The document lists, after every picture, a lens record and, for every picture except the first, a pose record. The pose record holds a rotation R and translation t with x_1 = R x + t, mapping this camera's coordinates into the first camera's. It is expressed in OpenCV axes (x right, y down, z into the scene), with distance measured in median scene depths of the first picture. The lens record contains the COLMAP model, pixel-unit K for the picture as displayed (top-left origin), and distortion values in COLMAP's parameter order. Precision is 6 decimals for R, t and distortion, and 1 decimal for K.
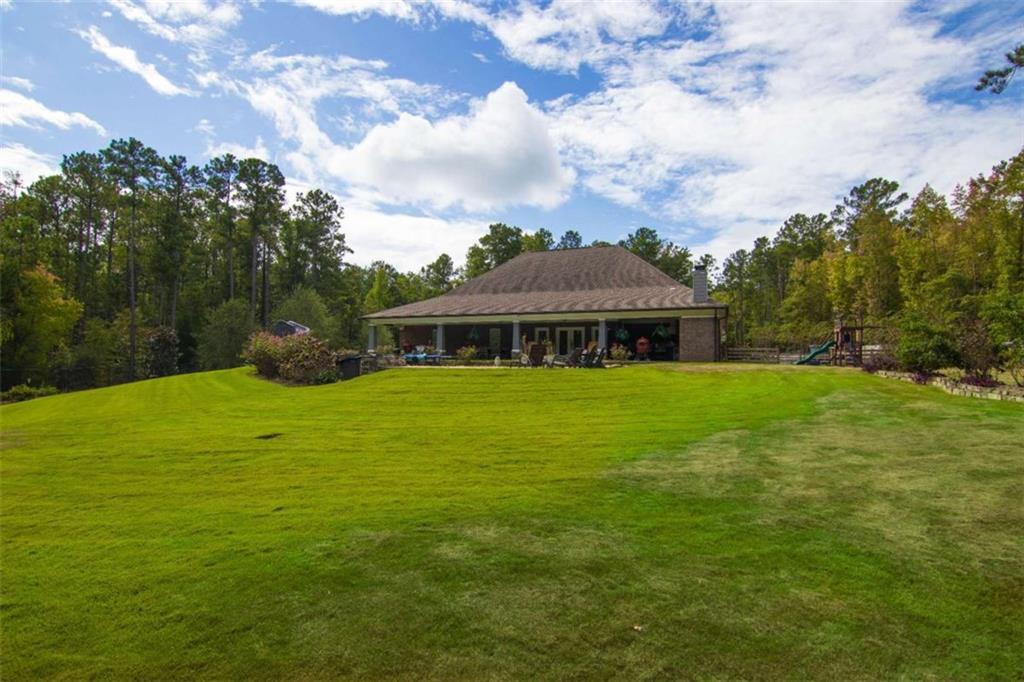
lens RADIAL K [[519.1, 0, 515.4], [0, 519.1, 354.5], [0, 0, 1]] dist [-0.000436, -0.012156]
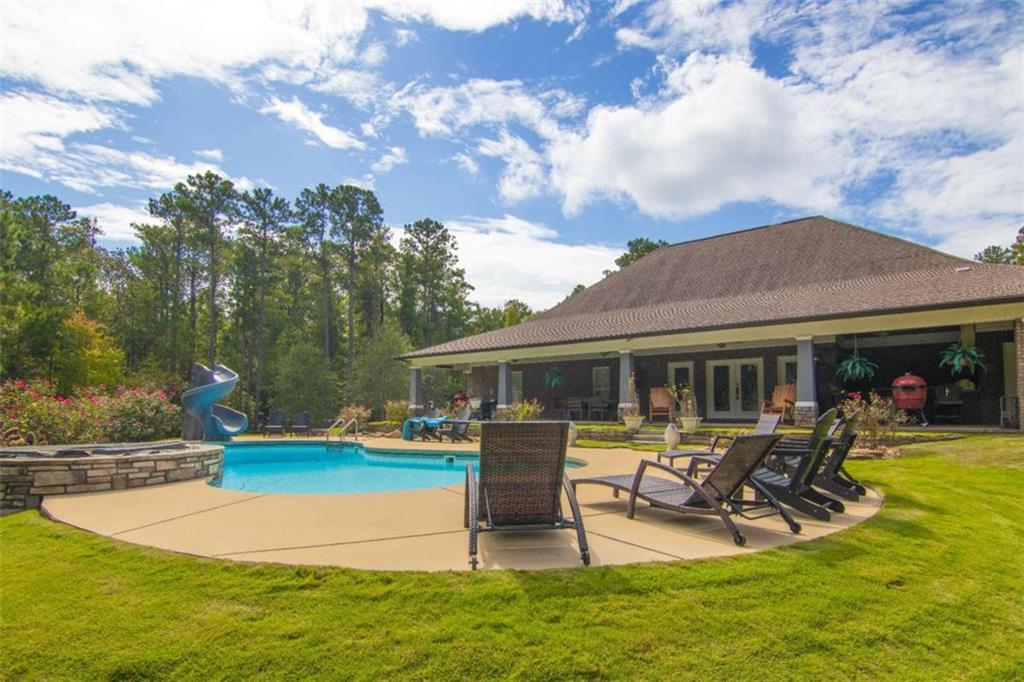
lens RADIAL K [[516.0, 0, 519.2], [0, 516.0, 389.2], [0, 0, 1]] dist [-0.027010, -0.000418]
pose [[0.955719, -0.022204, -0.293442, 0.020707], [0.017459, 0.999671, -0.018782, -0.006863], [0.293763, 0.012827, 0.955792, 0.198086]]
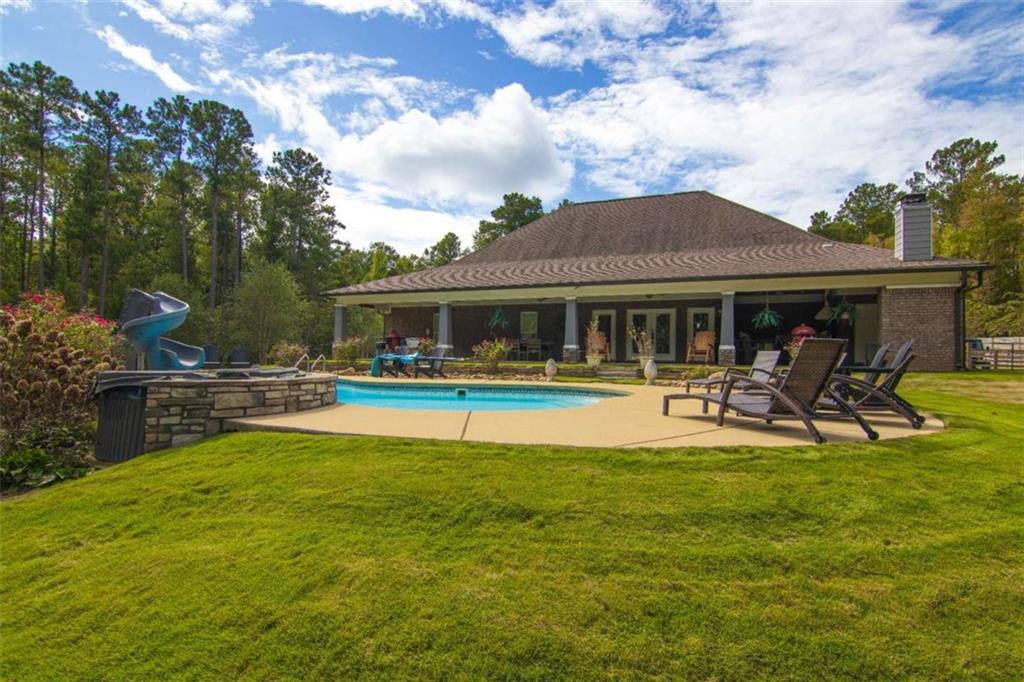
lens RADIAL K [[507.2, 0, 518.9], [0, 507.2, 355.8], [0, 0, 1]] dist [-0.032410, -0.000679]
pose [[0.999996, 0.000961, -0.002547, -0.024684], [-0.000906, 0.999761, 0.021822, -0.004157], [0.002567, -0.021820, 0.999759, 0.181321]]
